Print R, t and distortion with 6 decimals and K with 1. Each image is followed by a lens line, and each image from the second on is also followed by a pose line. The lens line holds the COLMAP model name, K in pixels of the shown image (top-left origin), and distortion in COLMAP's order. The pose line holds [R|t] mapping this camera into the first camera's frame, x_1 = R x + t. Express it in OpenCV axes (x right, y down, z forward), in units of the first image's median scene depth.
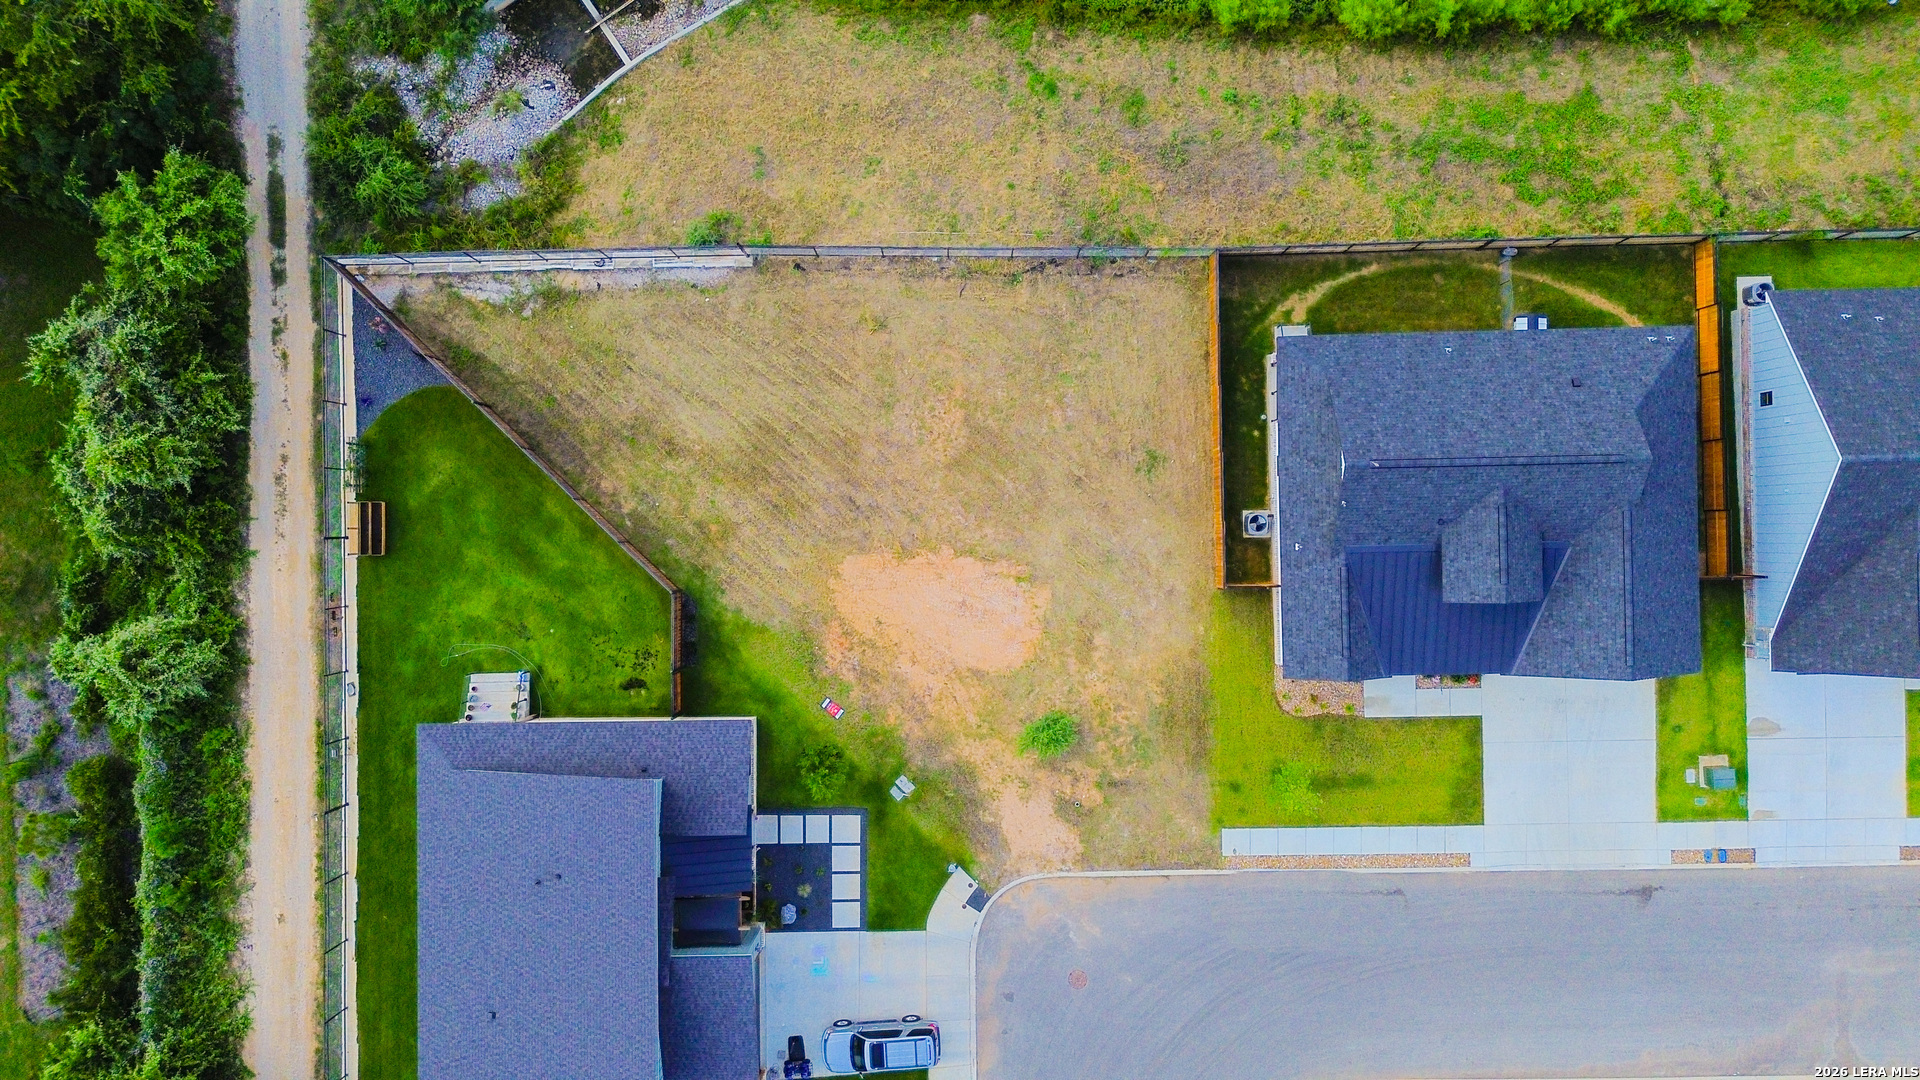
lens RADIAL K [[1355.9, 0, 960.0], [0, 1355.9, 540.0], [0, 0, 1]] dist [0.111108, -0.087668]
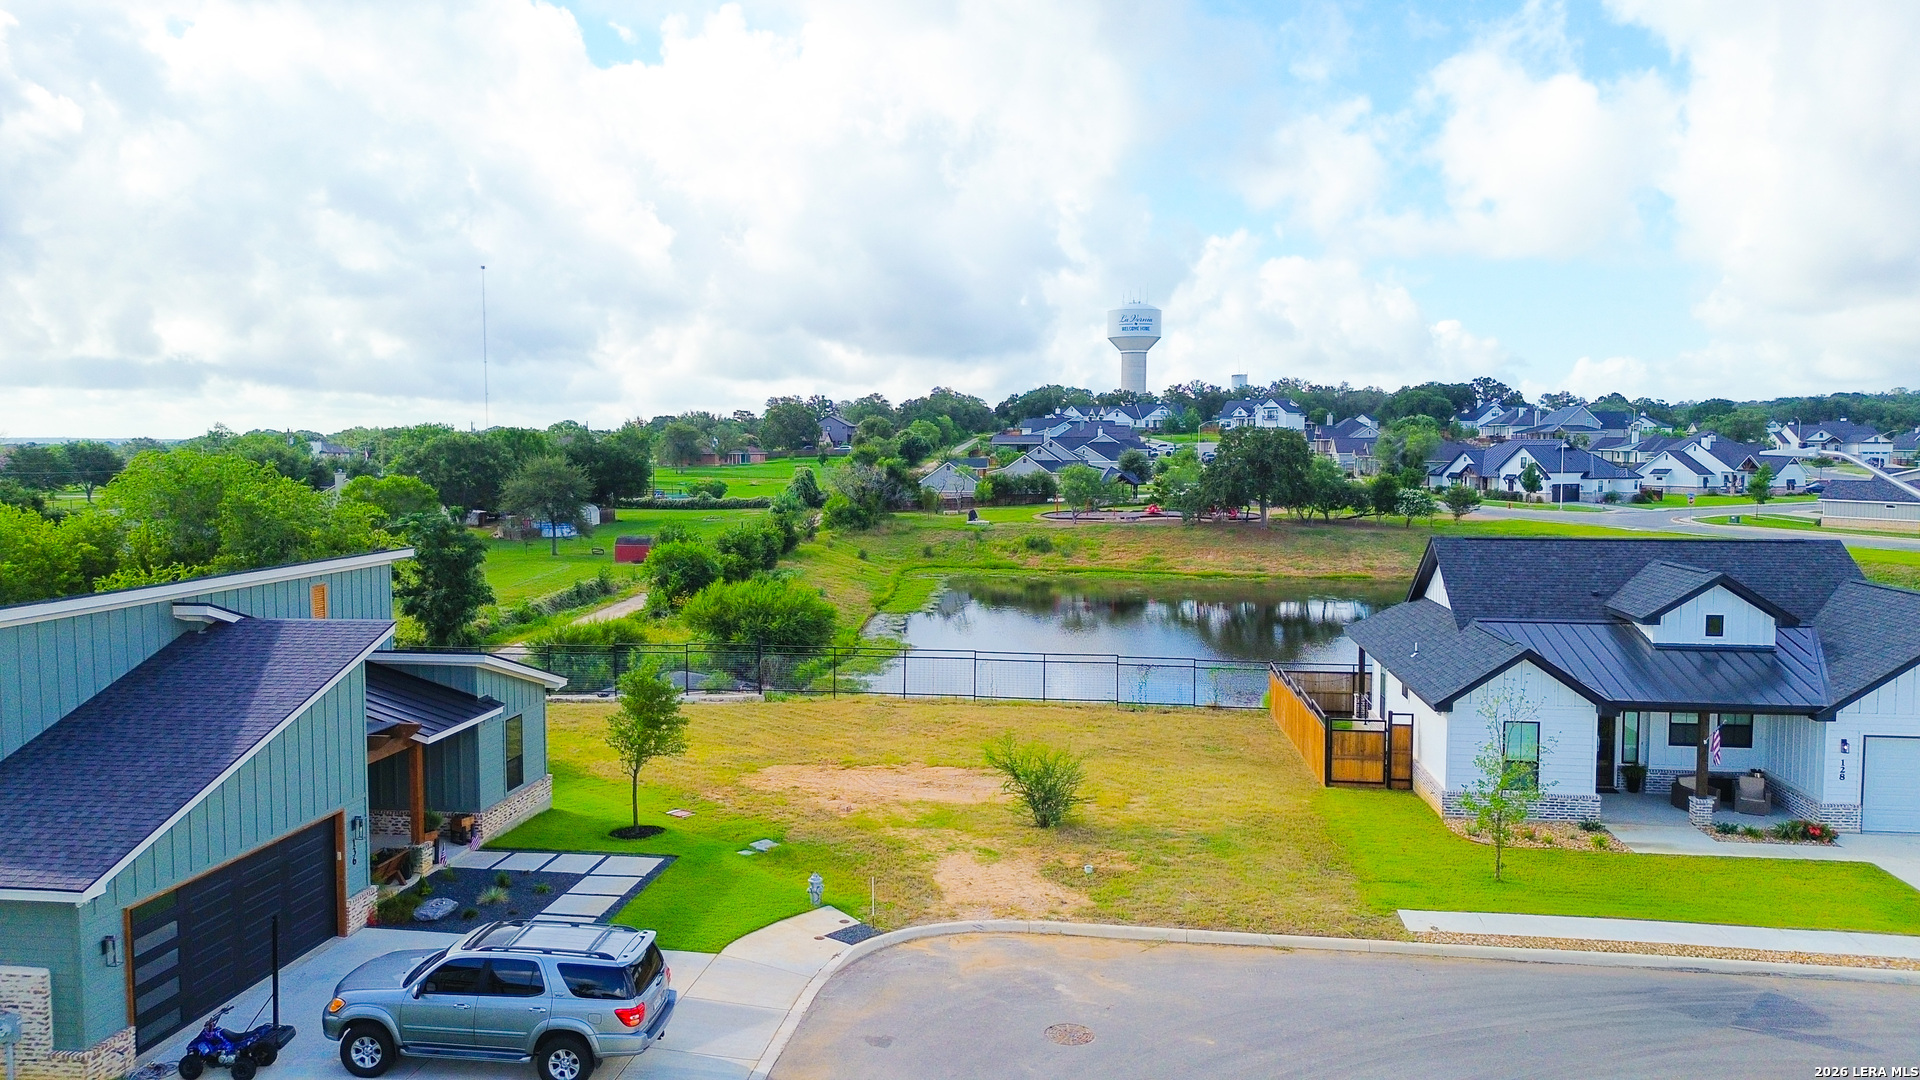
lens RADIAL K [[1356.5, 0, 953.7], [0, 1356.5, 538.3], [0, 0, 1]] dist [0.074364, -0.083769]
pose [[0.989720, 0.016570, -0.142058, 0.105764], [-0.142921, 0.077443, -0.986700, 0.684250], [-0.005348, 0.996859, 0.079015, 0.837295]]
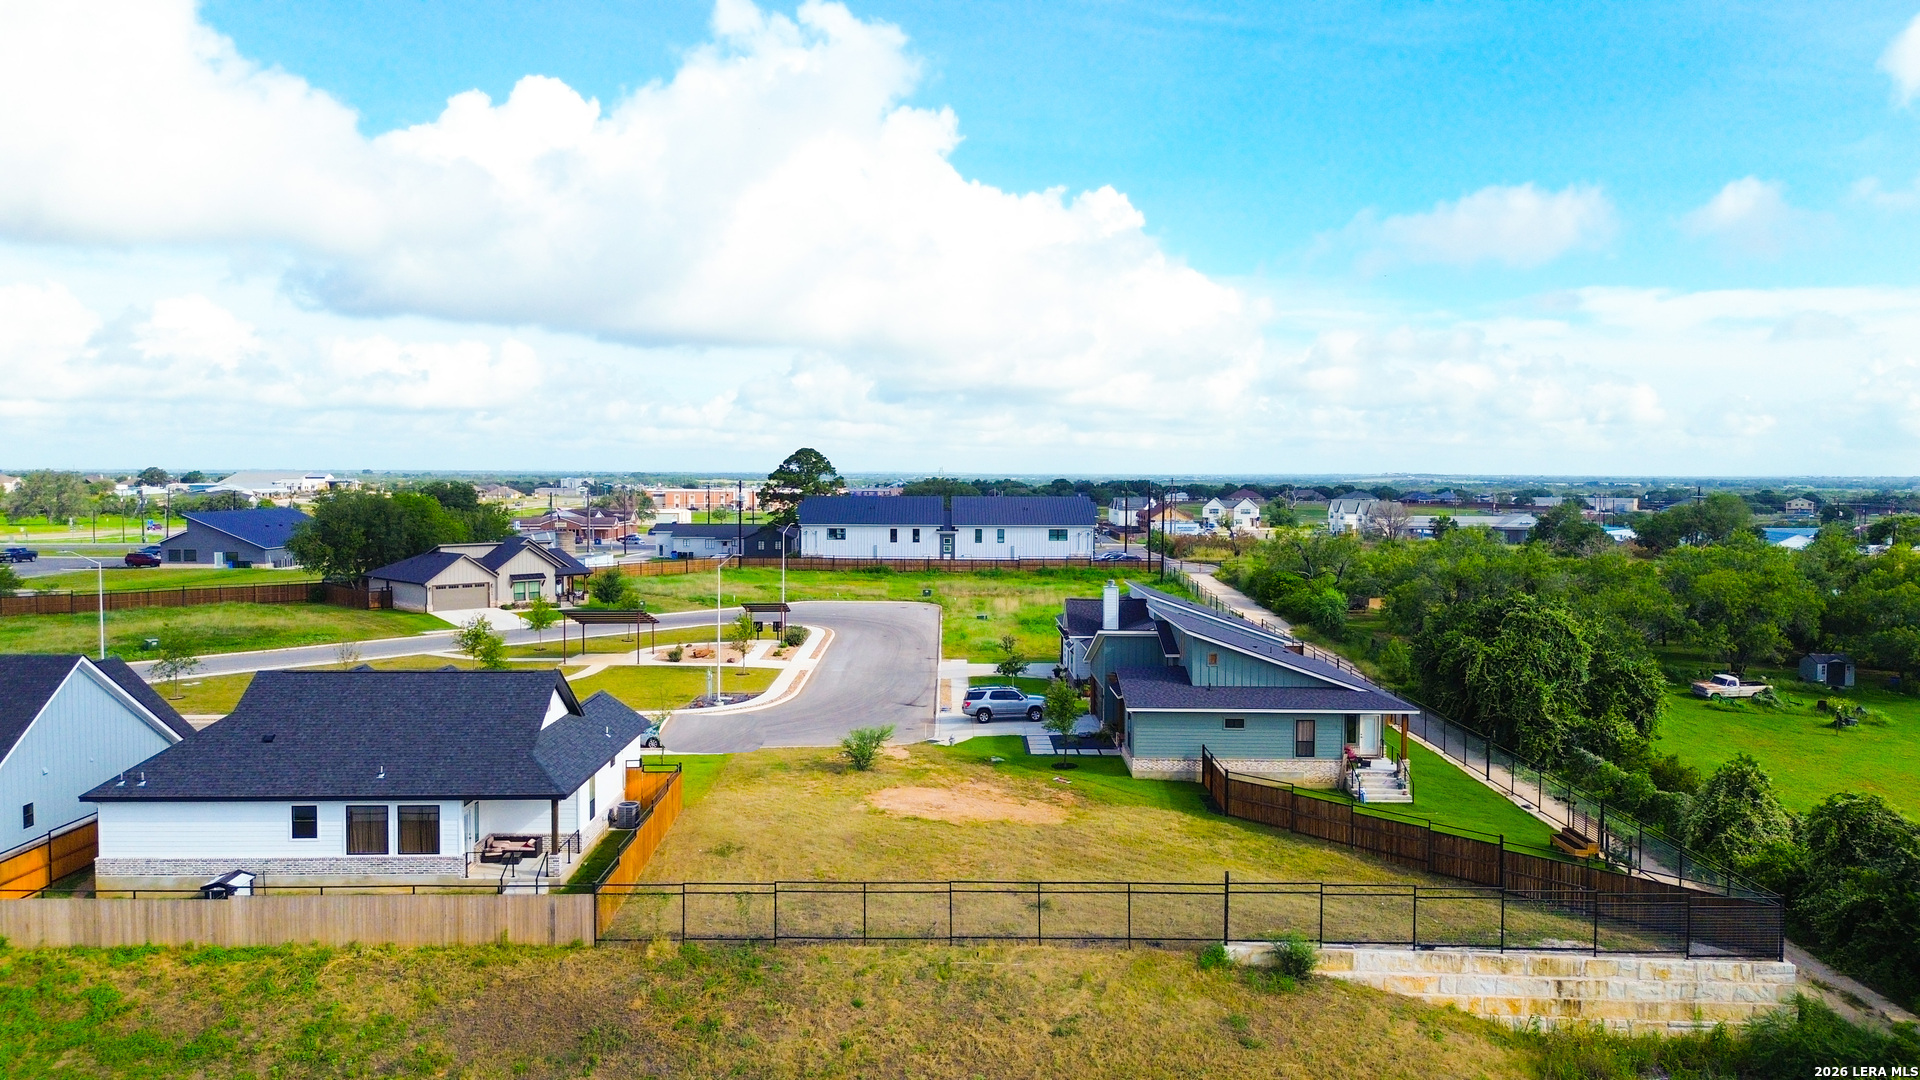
lens RADIAL K [[1356.5, 0, 953.7], [0, 1356.5, 538.3], [0, 0, 1]] dist [0.074364, -0.083769]
pose [[-0.999994, 0.001254, 0.003308, -0.005208], [0.003257, -0.038746, 0.999244, -0.960258], [0.001381, 0.999248, 0.038741, 0.768764]]
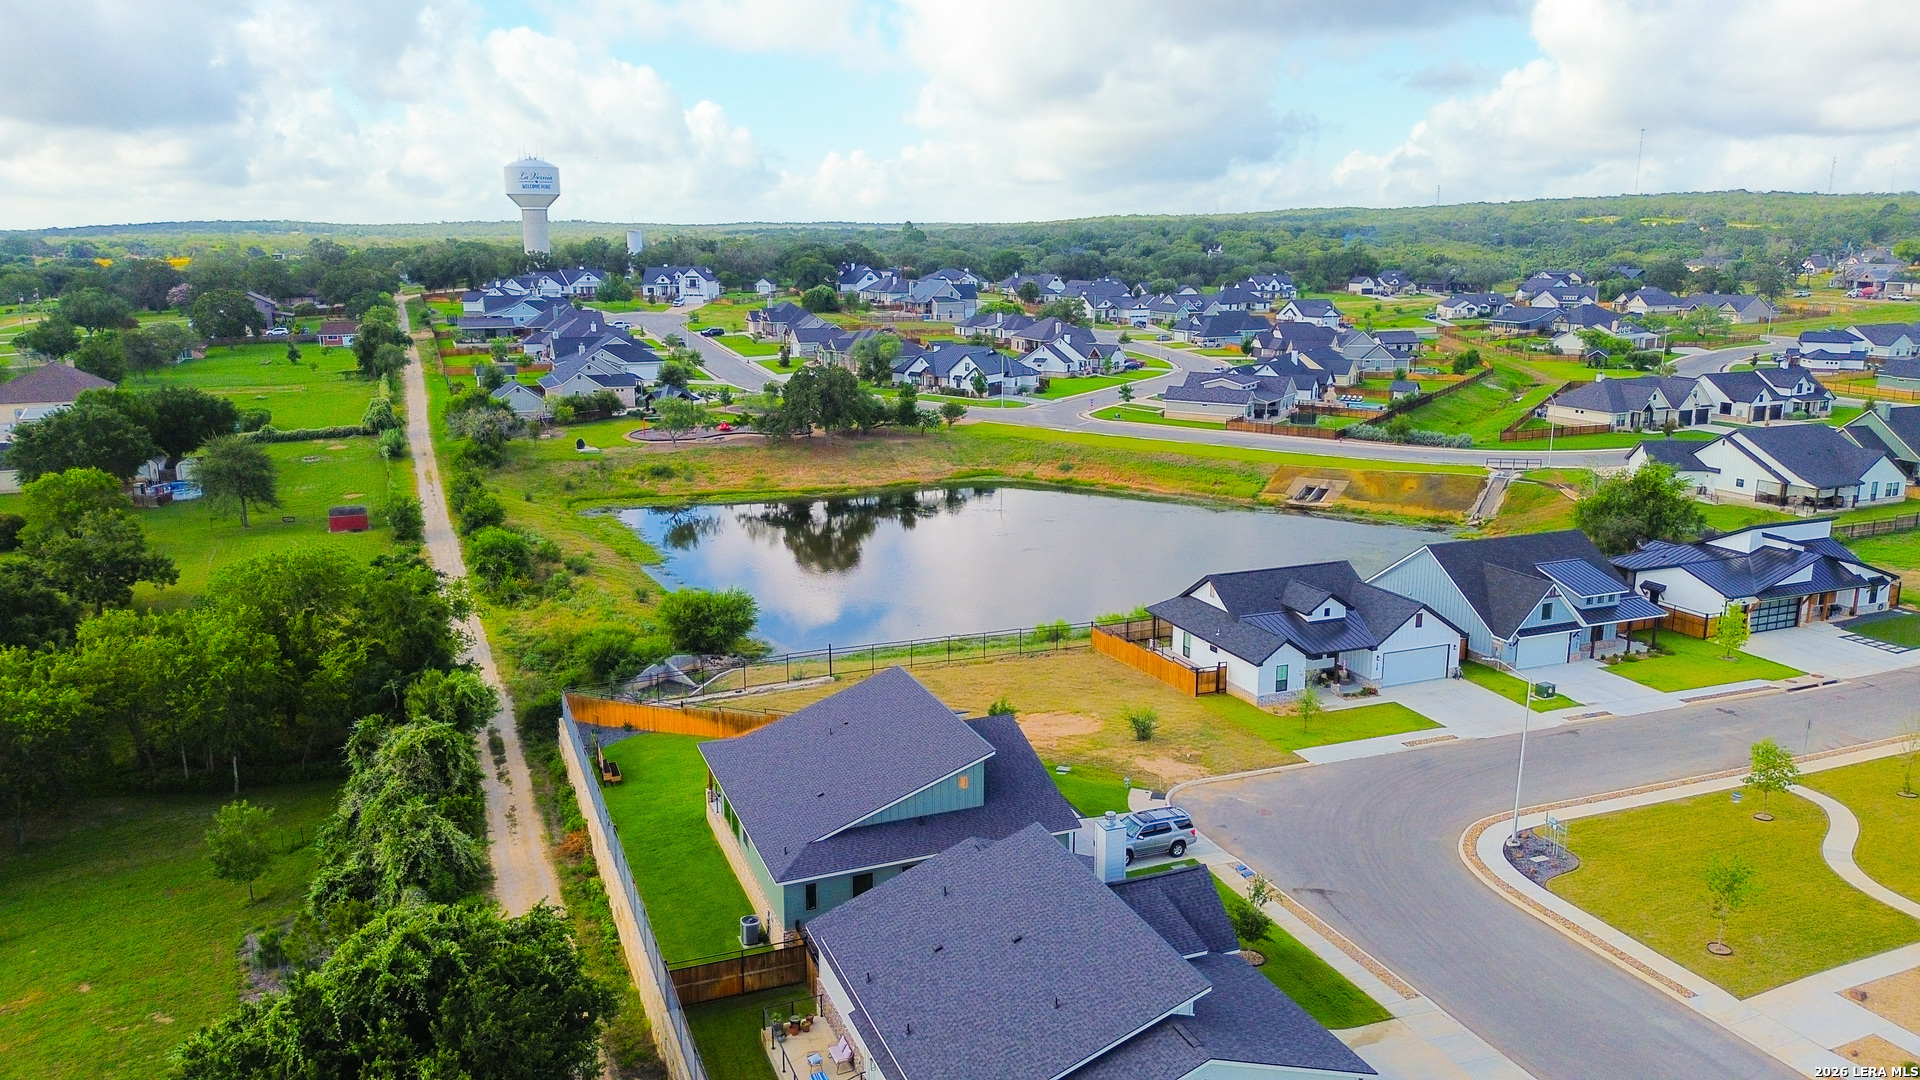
lens RADIAL K [[1355.9, 0, 960.0], [0, 1355.9, 540.0], [0, 0, 1]] dist [0.111108, -0.087668]
pose [[0.932132, -0.071944, 0.354901, -0.571182], [0.361991, 0.211223, -0.907936, 1.263233], [-0.009642, 0.974787, 0.222930, 0.504093]]
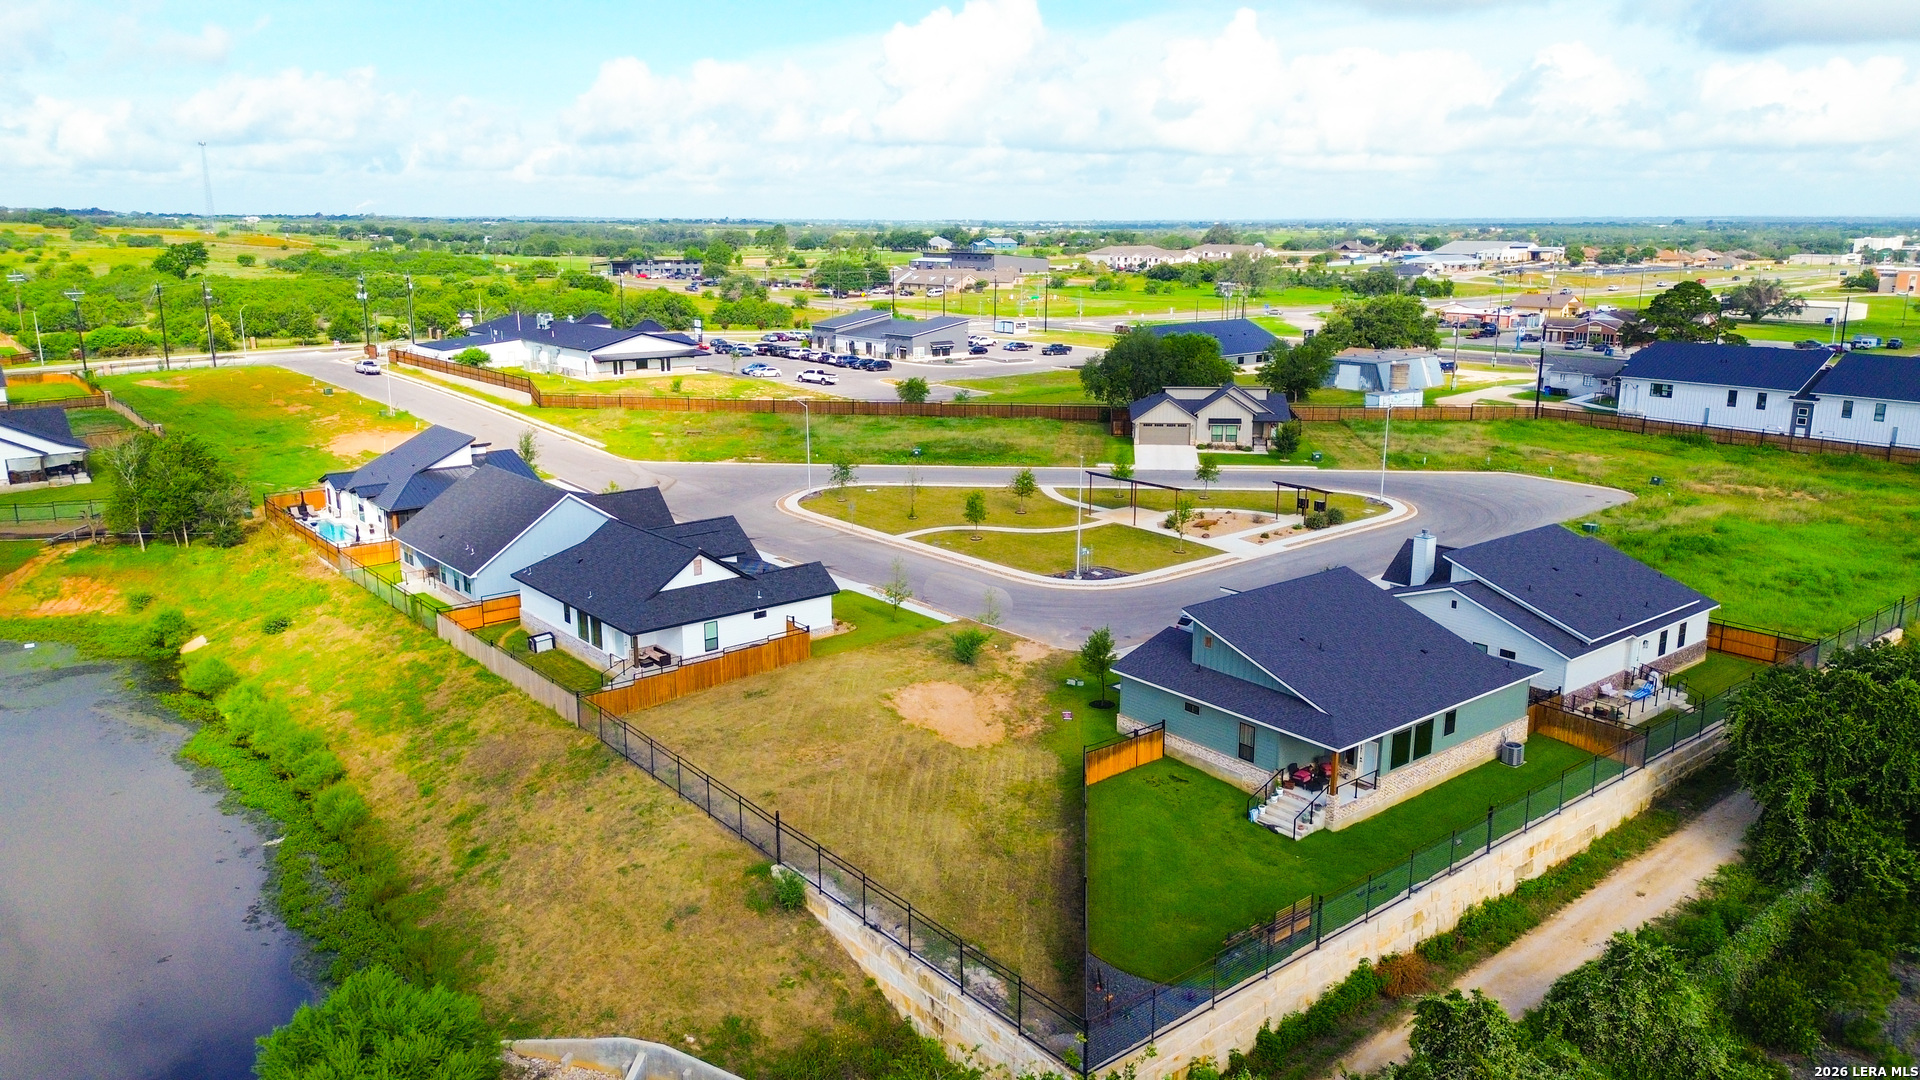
lens RADIAL K [[1356.5, 0, 953.7], [0, 1356.5, 538.3], [0, 0, 1]] dist [0.074364, -0.083769]
pose [[-0.620528, -0.172676, 0.764937, -0.929011], [0.784178, -0.132584, 0.606207, -0.667480], [-0.003259, 0.976015, 0.217681, 0.587396]]
